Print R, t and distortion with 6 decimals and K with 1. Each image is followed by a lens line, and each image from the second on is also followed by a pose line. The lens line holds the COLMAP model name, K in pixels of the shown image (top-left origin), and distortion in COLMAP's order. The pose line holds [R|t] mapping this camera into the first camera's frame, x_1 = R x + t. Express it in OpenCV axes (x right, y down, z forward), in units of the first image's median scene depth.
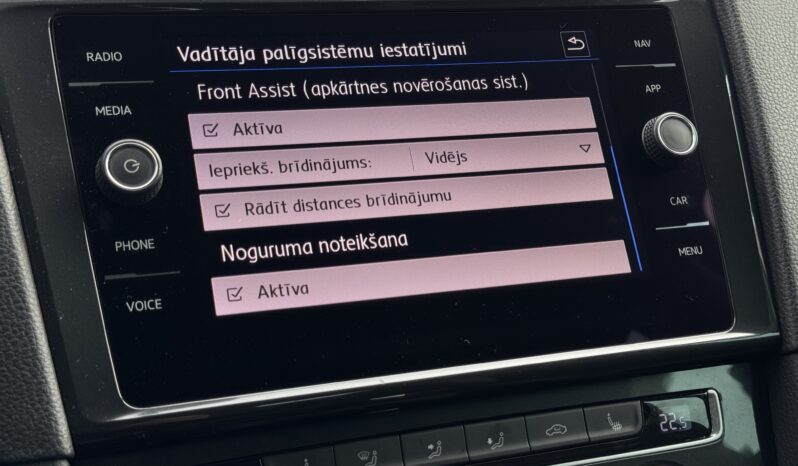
lens RADIAL K [[1112.2, 0, 401.3], [0, 1112.2, 232.2], [0, 0, 1]] dist [0.131270, -0.030842]
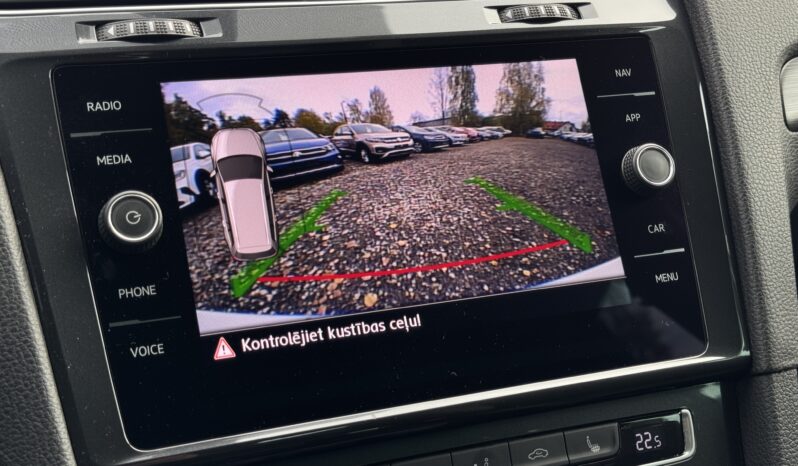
lens RADIAL K [[1112.2, 0, 401.3], [0, 1112.2, 232.2], [0, 0, 1]] dist [0.131270, -0.030842]
pose [[0.999929, -0.003966, 0.011262, -0.002113], [0.003239, 0.997951, 0.063908, -0.103216], [-0.011492, -0.063867, 0.997892, -0.043109]]
